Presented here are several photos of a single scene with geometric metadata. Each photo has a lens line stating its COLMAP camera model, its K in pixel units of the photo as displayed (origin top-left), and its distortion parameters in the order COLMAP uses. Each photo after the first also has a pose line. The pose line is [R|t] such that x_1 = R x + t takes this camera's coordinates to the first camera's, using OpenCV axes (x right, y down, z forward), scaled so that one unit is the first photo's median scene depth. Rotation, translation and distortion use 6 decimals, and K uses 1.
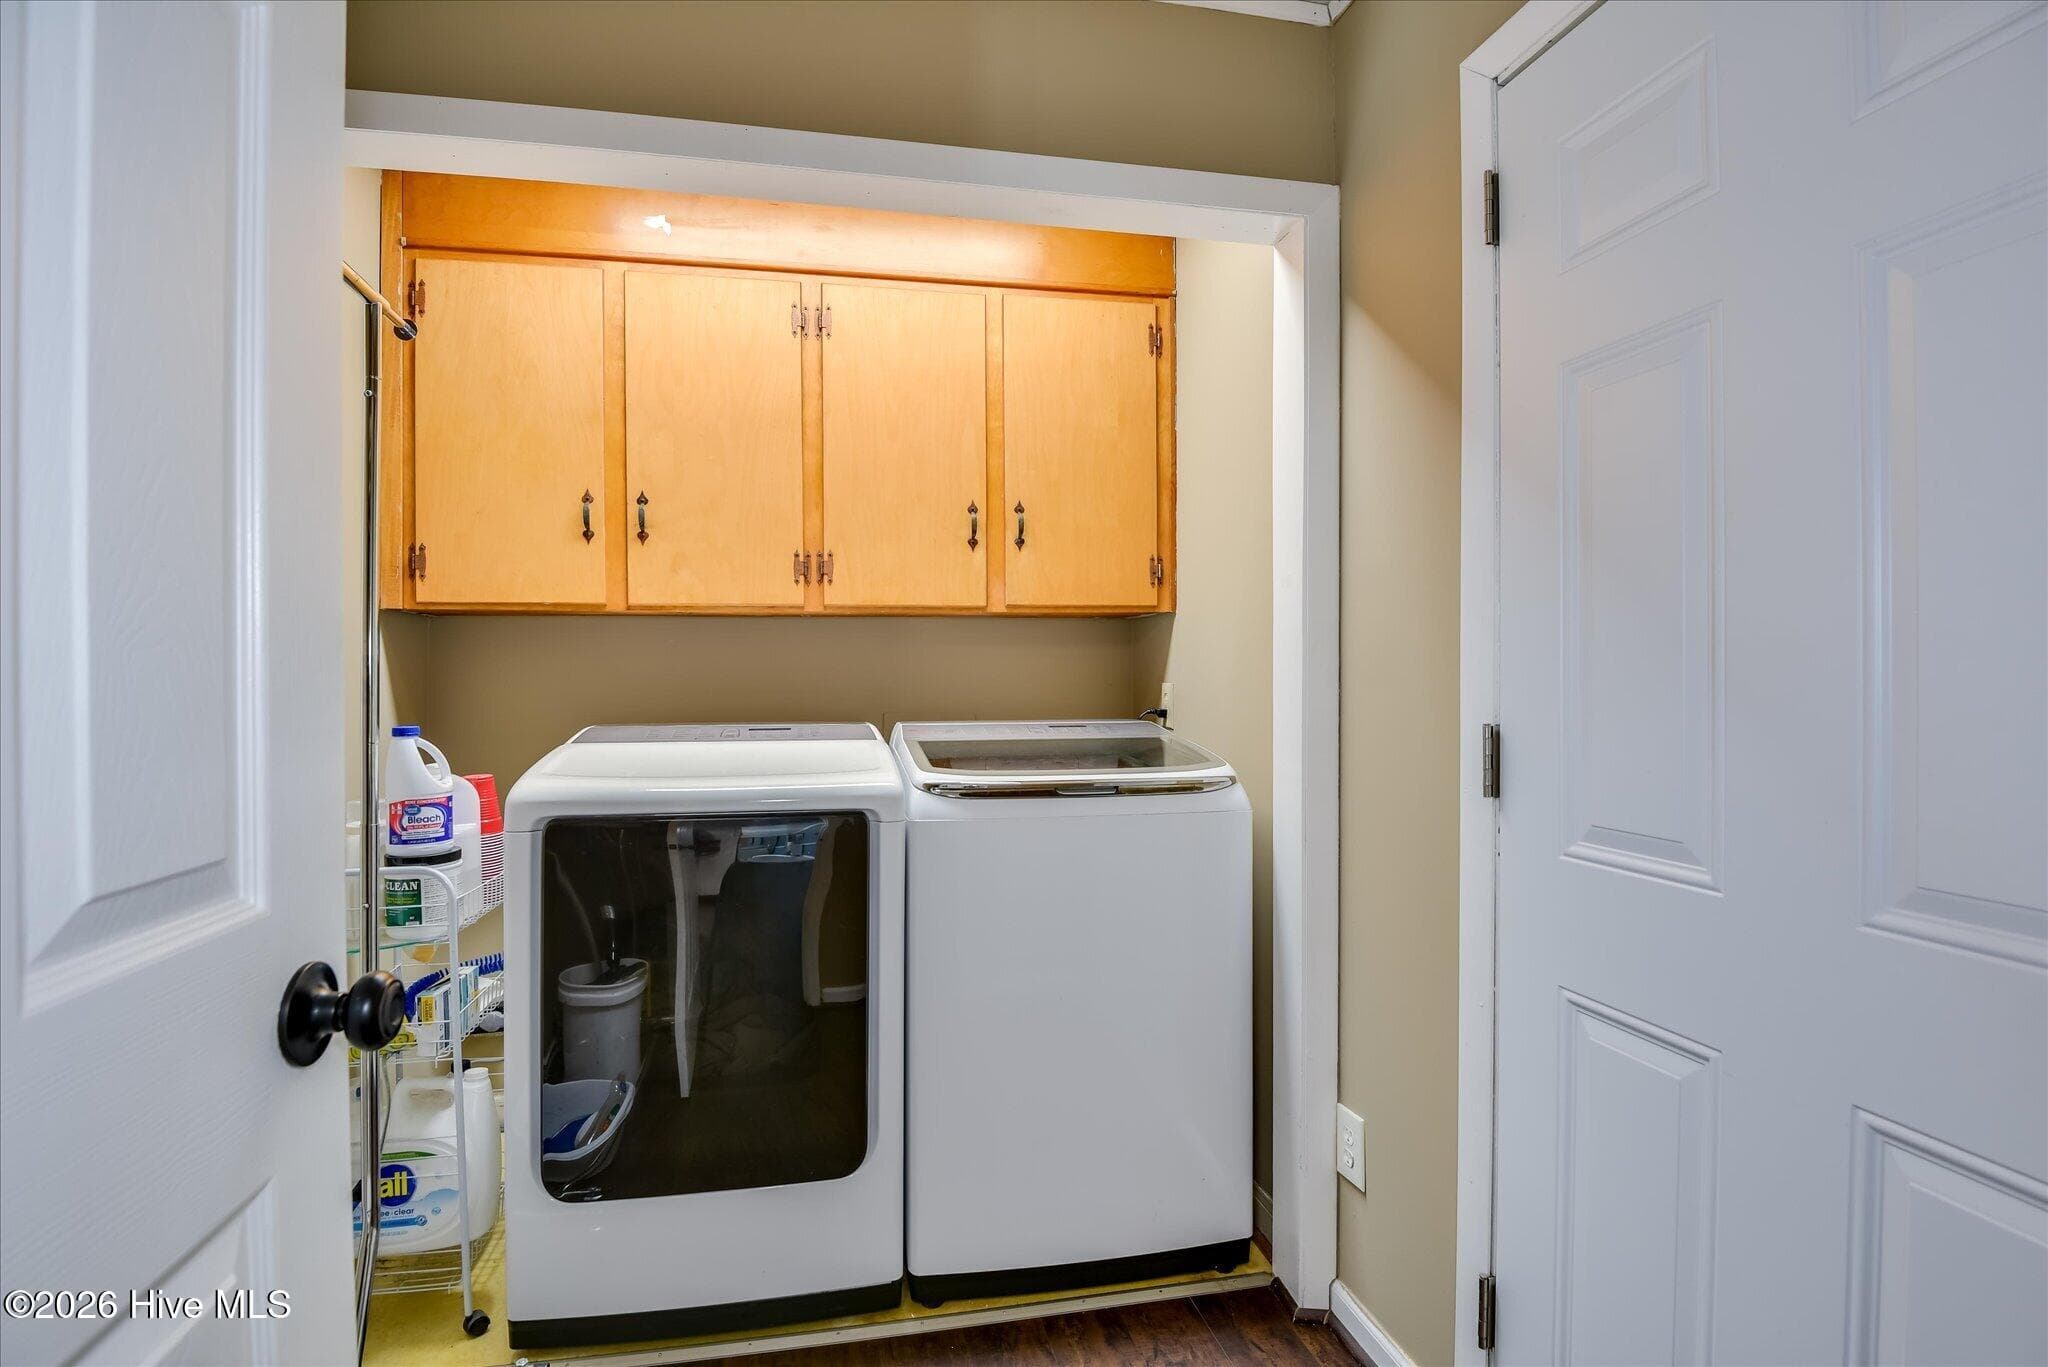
lens RADIAL K [[898.1, 0, 1024.0], [0, 898.1, 683.5], [0, 0, 1]] dist [0.017778, -0.015821]
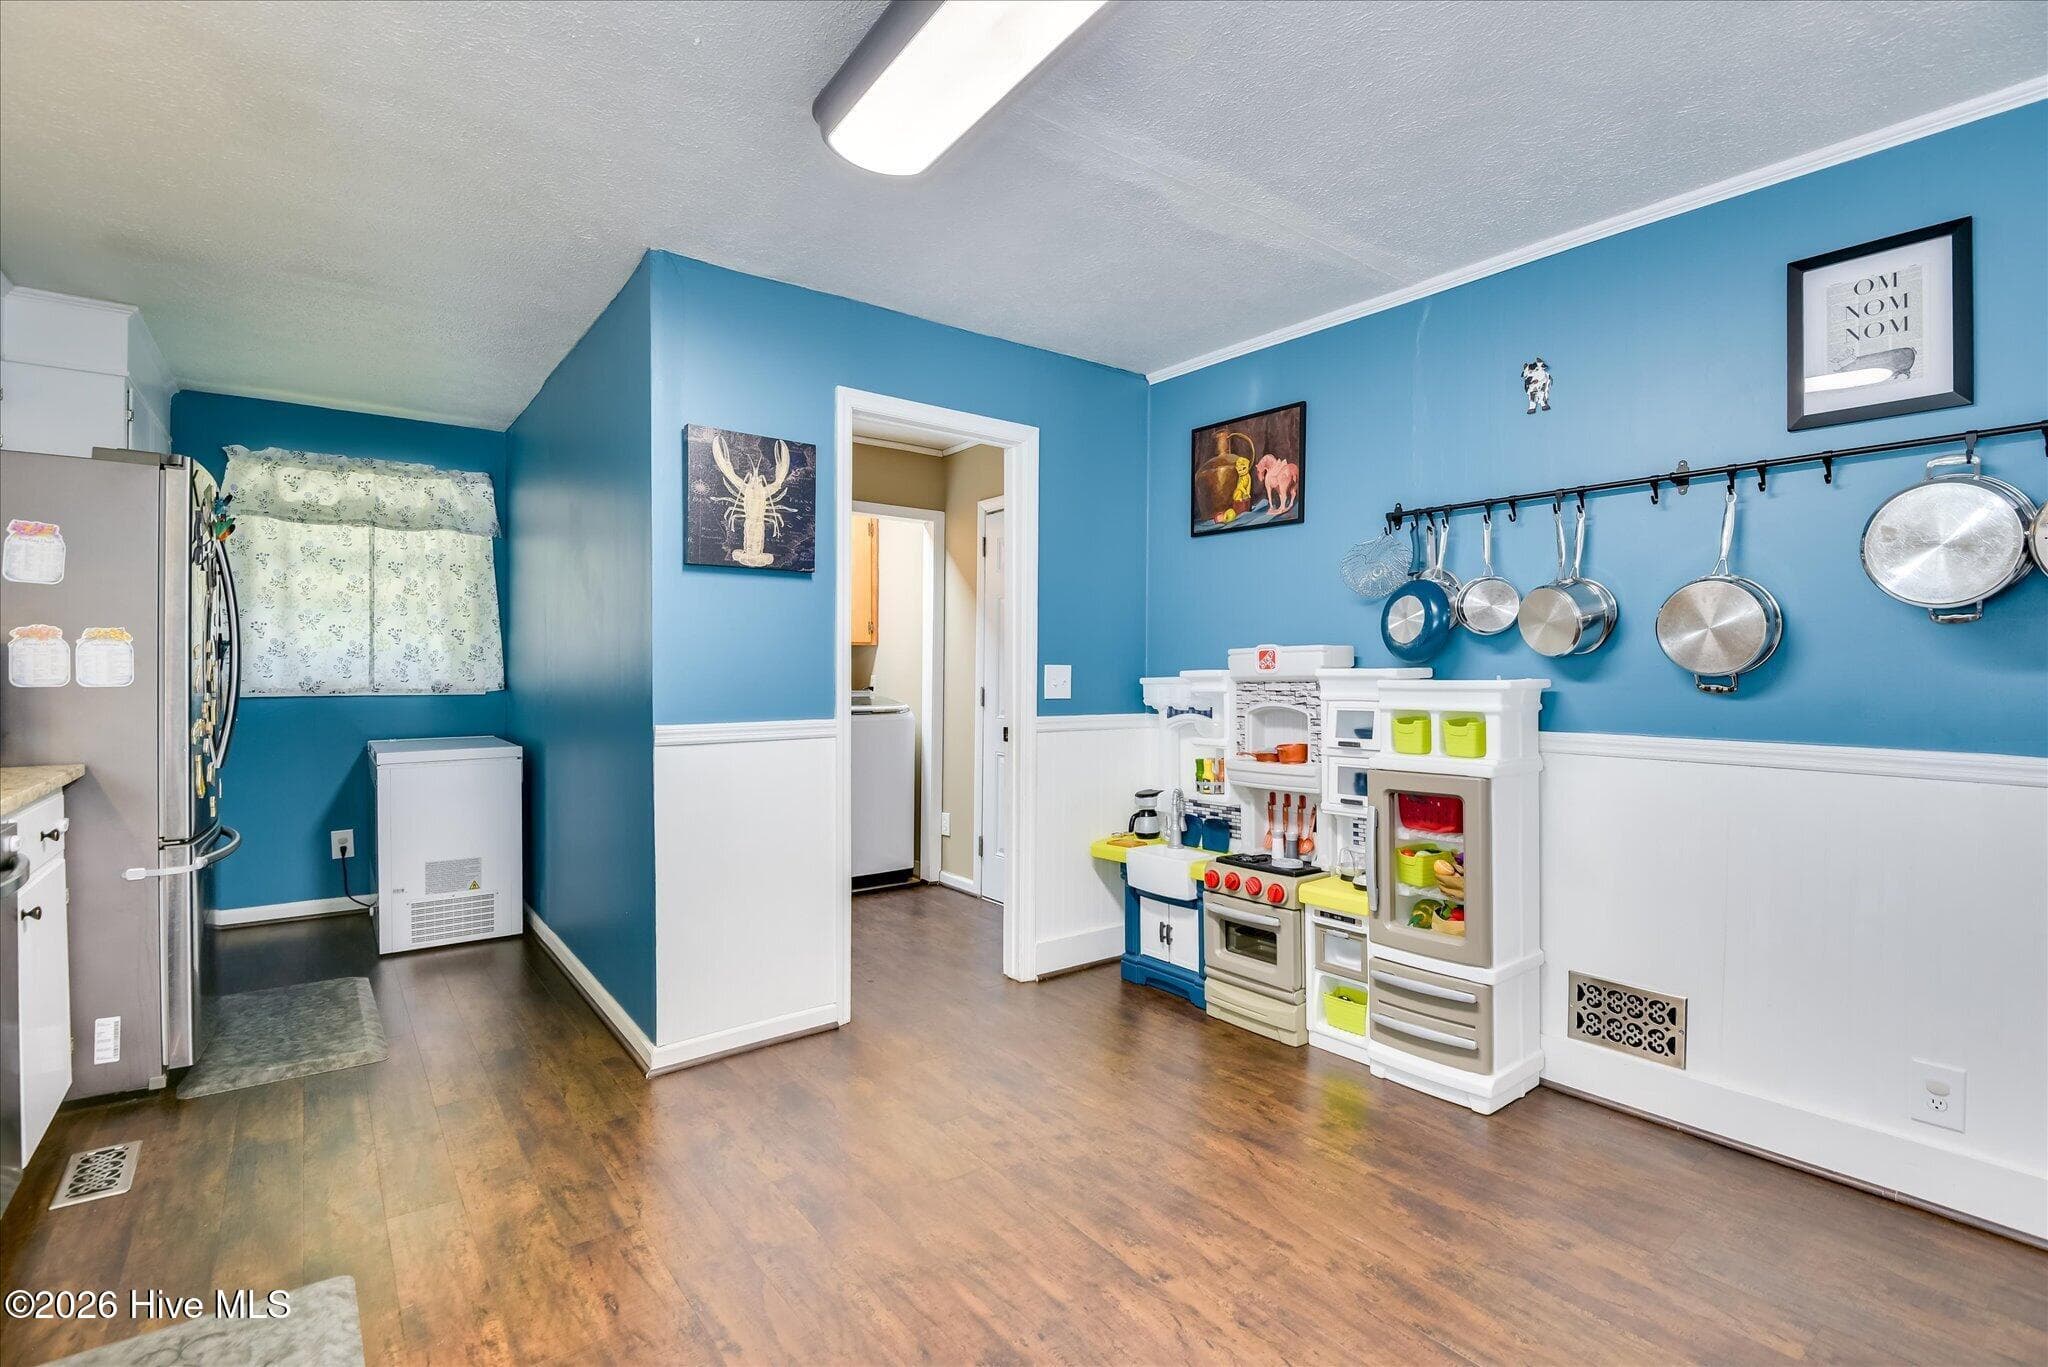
lens RADIAL K [[944.7, 0, 1028.2], [0, 944.7, 687.4], [0, 0, 1]] dist [0.017510, -0.019757]
pose [[0.909811, 0.000944, 0.415023, -0.703830], [-0.007436, 0.999874, 0.014026, -0.008455], [-0.414957, -0.015847, 0.909703, -1.990983]]
